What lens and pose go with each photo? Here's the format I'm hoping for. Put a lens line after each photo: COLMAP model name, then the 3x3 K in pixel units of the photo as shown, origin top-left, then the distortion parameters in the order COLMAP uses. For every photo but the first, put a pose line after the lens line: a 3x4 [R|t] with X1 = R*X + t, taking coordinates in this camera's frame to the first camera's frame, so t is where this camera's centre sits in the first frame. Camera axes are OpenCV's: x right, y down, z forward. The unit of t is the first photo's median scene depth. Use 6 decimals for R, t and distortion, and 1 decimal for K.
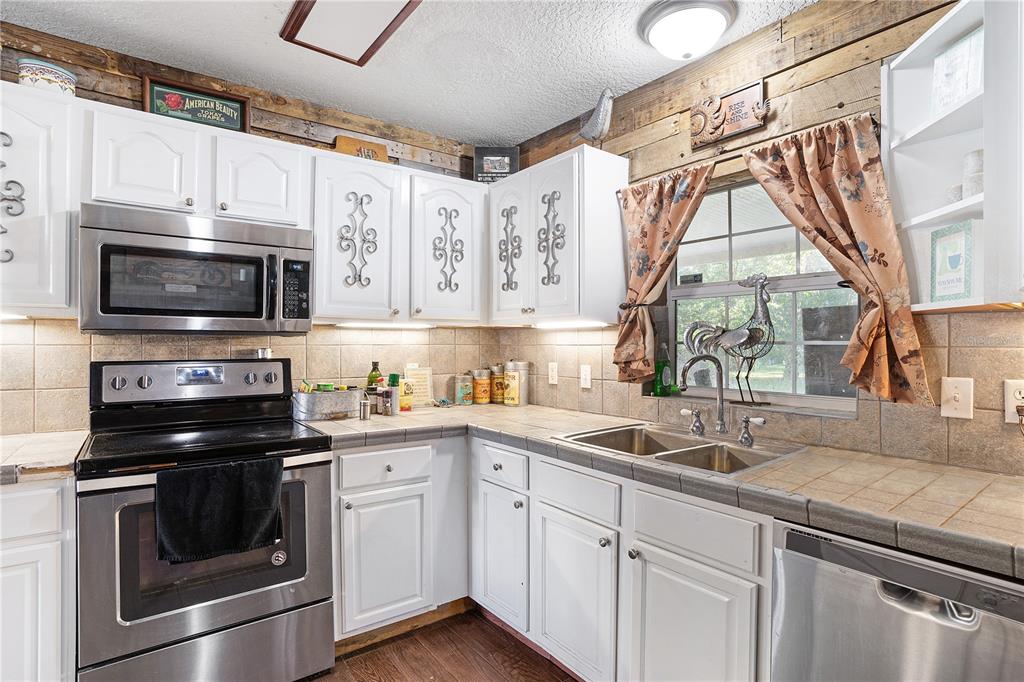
lens RADIAL K [[514.5, 0, 508.6], [0, 514.5, 340.1], [0, 0, 1]] dist [-0.057217, 0.023700]
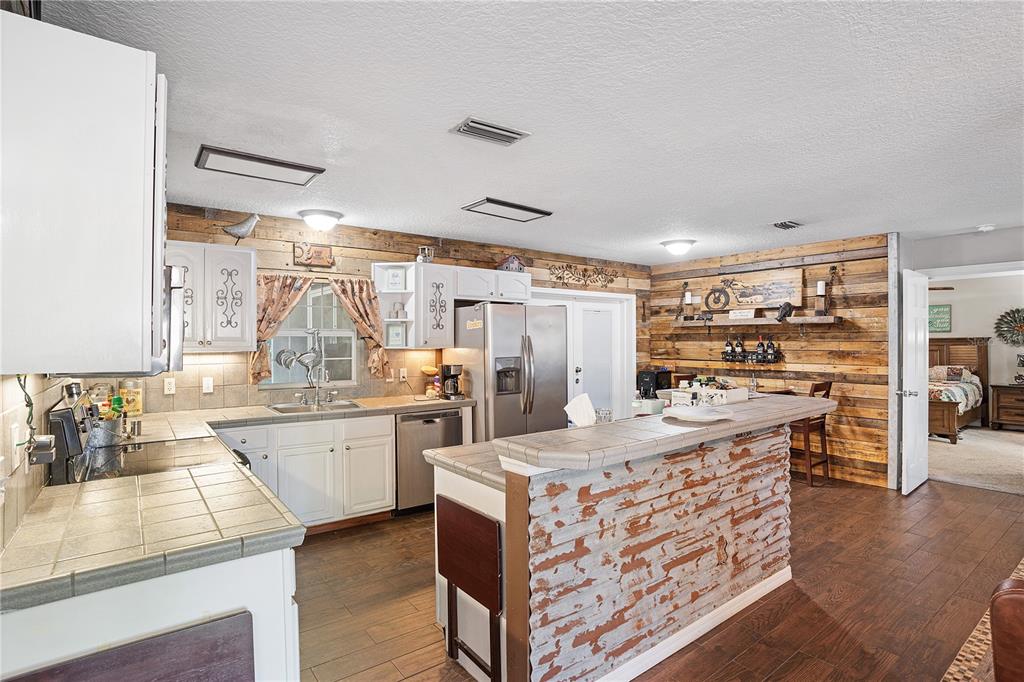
lens RADIAL K [[514.5, 0, 518.9], [0, 514.5, 340.2], [0, 0, 1]] dist [-0.057217, 0.023700]
pose [[-0.017074, 0.001549, 0.999853, -1.994752], [-0.002041, 0.999997, -0.001584, -0.088996], [-0.999852, -0.002068, -0.017071, 0.180345]]
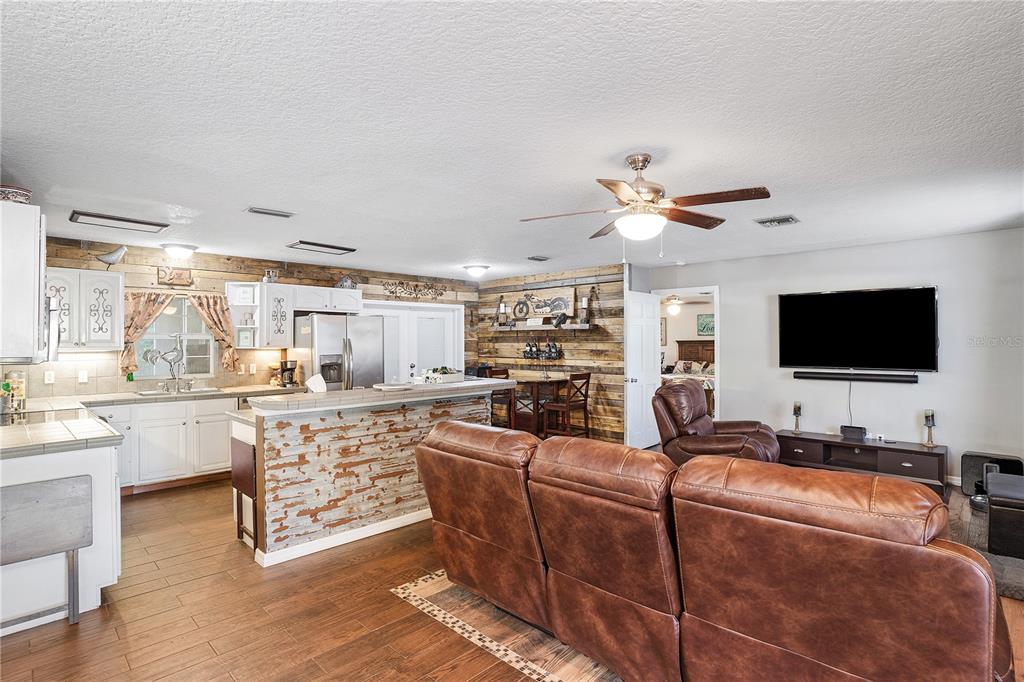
lens RADIAL K [[514.5, 0, 514.0], [0, 514.5, 336.7], [0, 0, 1]] dist [-0.057217, 0.023700]
pose [[-0.156530, 0.010935, 0.987613, -2.949718], [-0.001393, 0.999935, -0.011292, -0.091755], [-0.987672, -0.003144, -0.156504, -0.469931]]
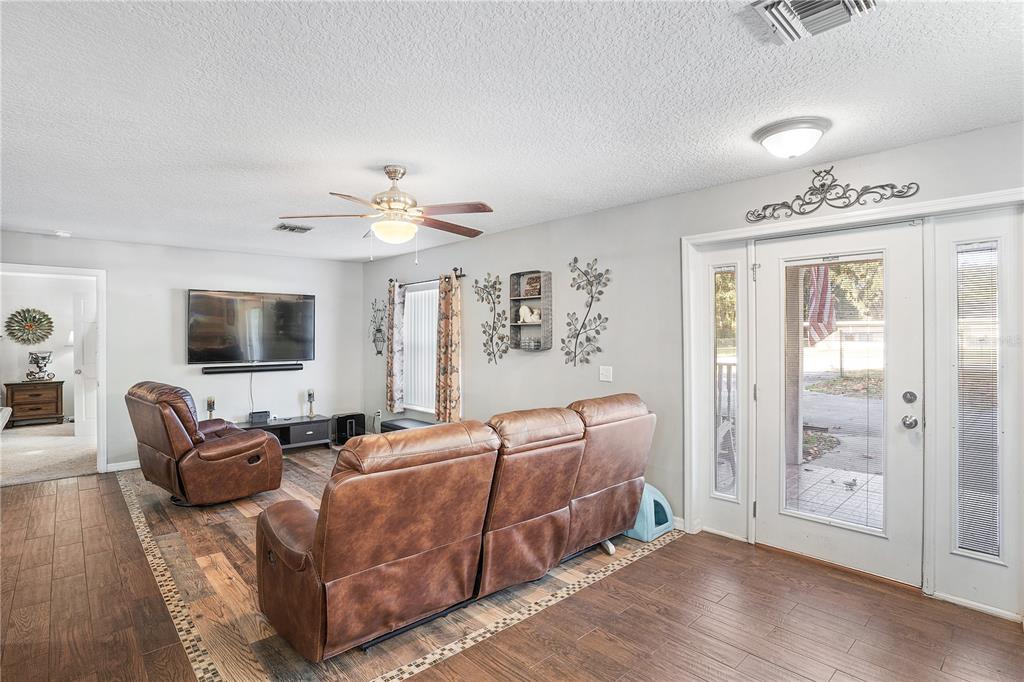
lens RADIAL K [[514.5, 0, 501.3], [0, 514.5, 333.6], [0, 0, 1]] dist [-0.057217, 0.023700]
pose [[-0.996087, 0.004819, -0.088246, -1.646204], [0.005629, 0.999944, -0.008927, -0.085482], [0.088198, -0.009388, -0.996059, 0.675170]]
